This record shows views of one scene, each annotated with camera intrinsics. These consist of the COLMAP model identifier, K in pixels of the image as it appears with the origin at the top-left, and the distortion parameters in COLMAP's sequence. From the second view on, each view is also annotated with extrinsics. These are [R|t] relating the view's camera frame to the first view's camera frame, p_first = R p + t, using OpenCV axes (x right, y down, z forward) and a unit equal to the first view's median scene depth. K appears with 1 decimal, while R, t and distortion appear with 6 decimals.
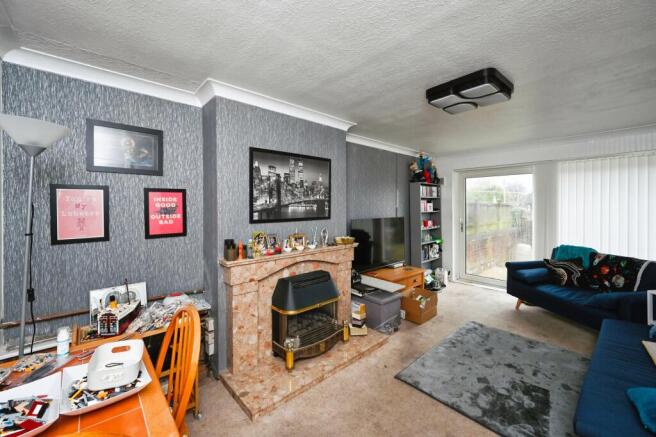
lens RADIAL K [[265.3, 0, 327.4], [0, 265.3, 204.7], [0, 0, 1]] dist [-0.000454, -0.000053]
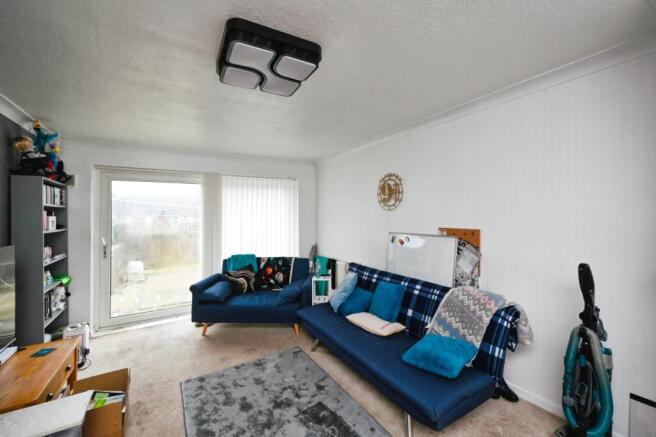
lens RADIAL K [[270.4, 0, 327.7], [0, 270.4, 211.7], [0, 0, 1]] dist [0.000776, 0.000108]
pose [[0.184721, 0.007436, 0.982763, -0.119376], [0.011206, 0.999890, -0.009672, -0.006113], [-0.982727, 0.012799, 0.184617, 0.540582]]
